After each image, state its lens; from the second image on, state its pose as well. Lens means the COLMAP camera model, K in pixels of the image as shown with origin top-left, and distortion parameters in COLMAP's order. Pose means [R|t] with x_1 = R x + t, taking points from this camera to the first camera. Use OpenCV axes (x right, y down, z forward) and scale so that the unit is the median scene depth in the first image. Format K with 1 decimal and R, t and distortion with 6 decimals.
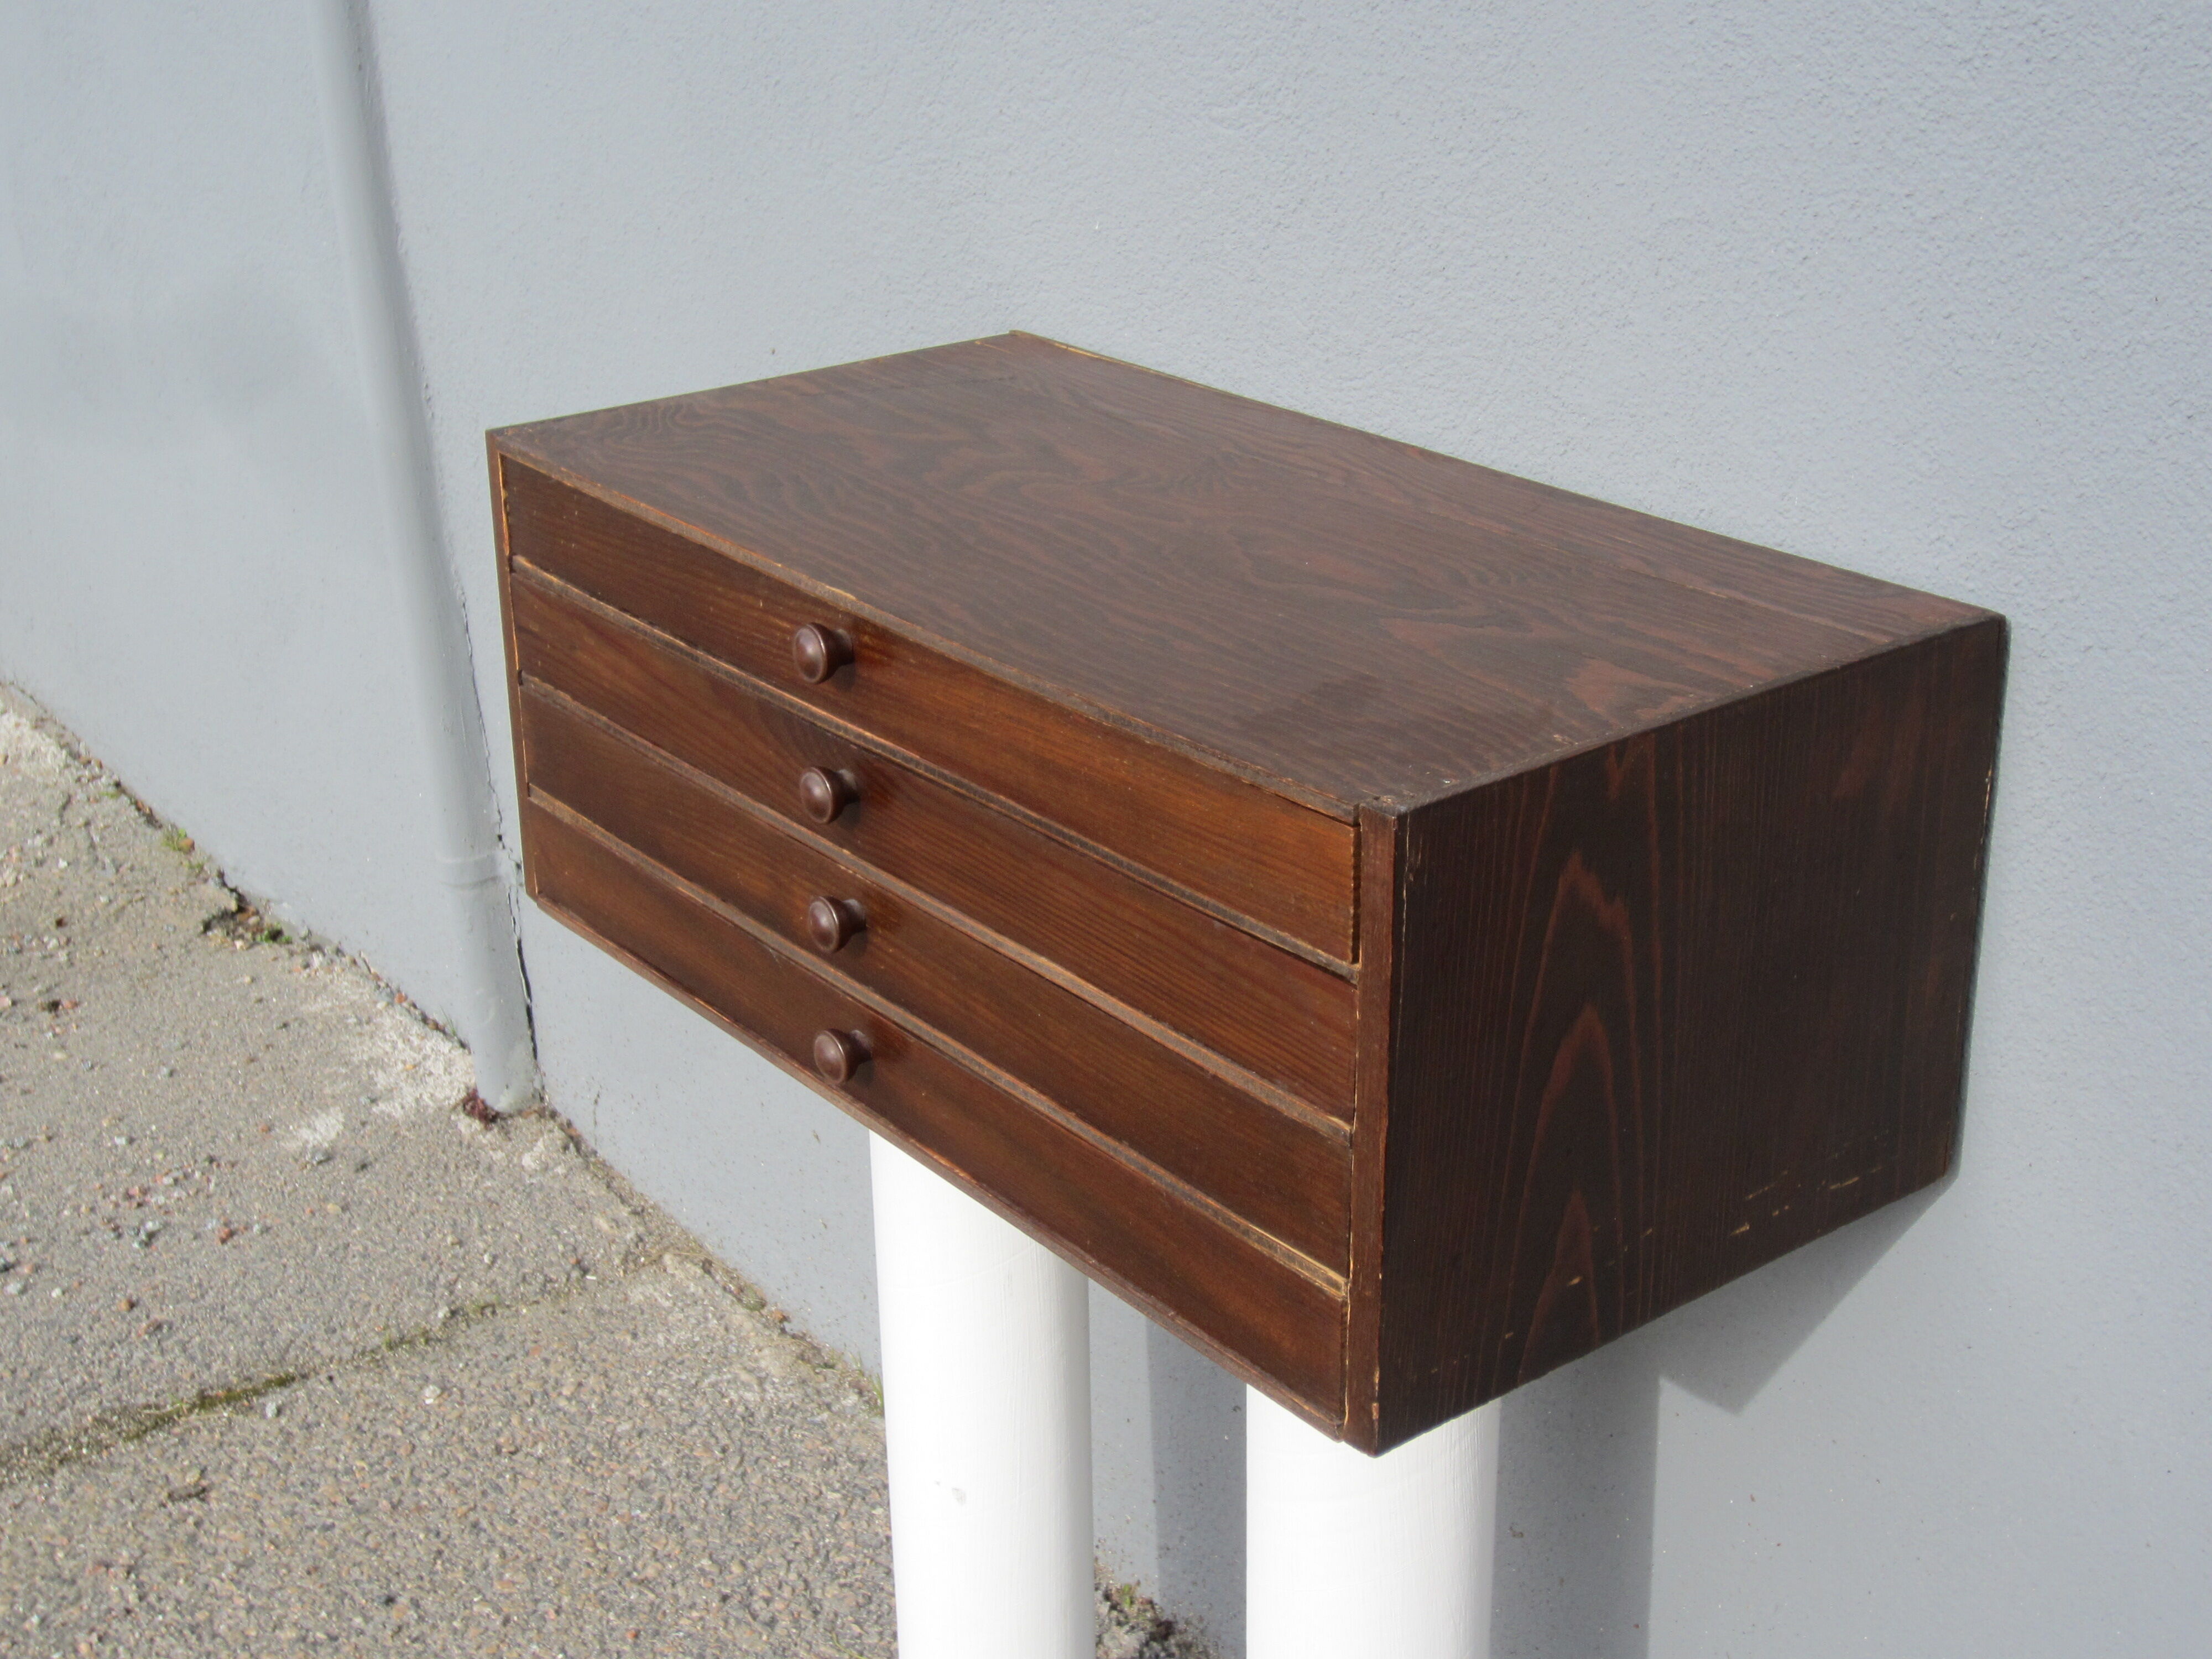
lens RADIAL K [[2847.7, 0, 1106.0], [0, 2847.7, 829.5], [0, 0, 1]] dist [-0.093505, -0.000964]
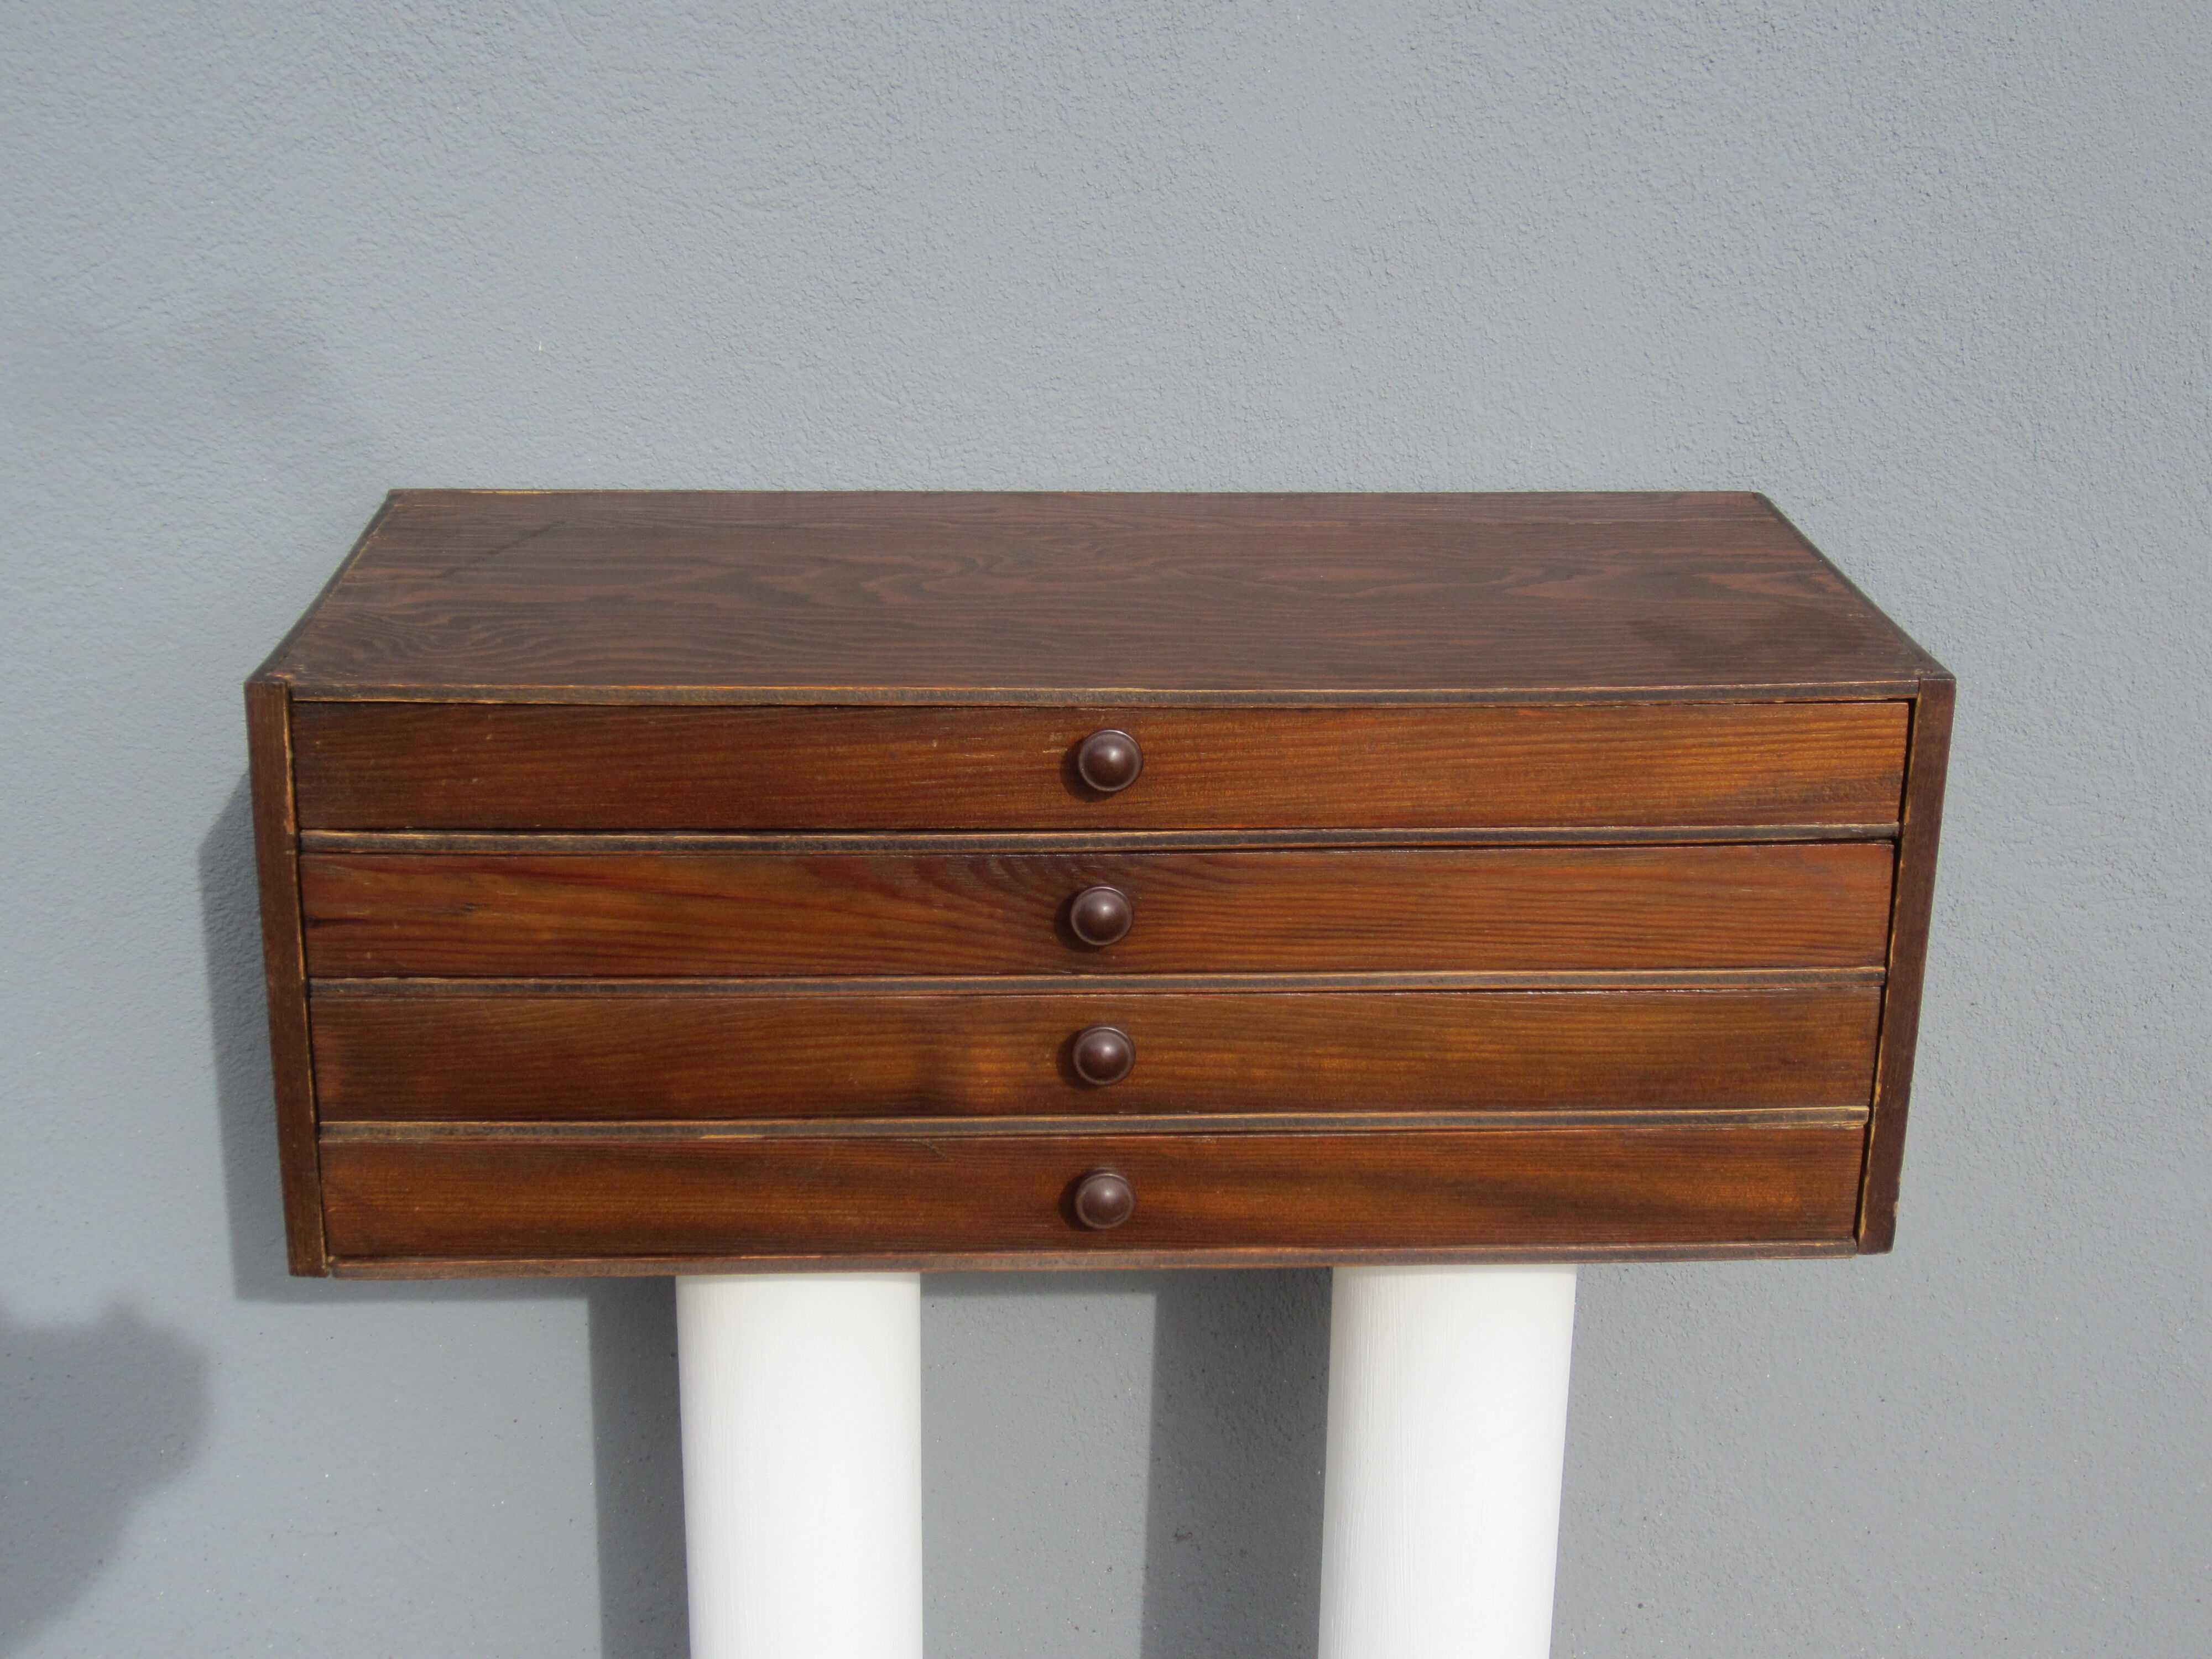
lens RADIAL K [[3208.8, 0, 1060.4], [0, 3208.8, 842.6], [0, 0, 1]] dist [-0.177078, 0.201520]
pose [[0.585383, -0.248008, 0.771893, -0.928246], [0.294833, 0.952000, 0.082282, -0.127121], [-0.755248, 0.179413, 0.630406, 0.353791]]
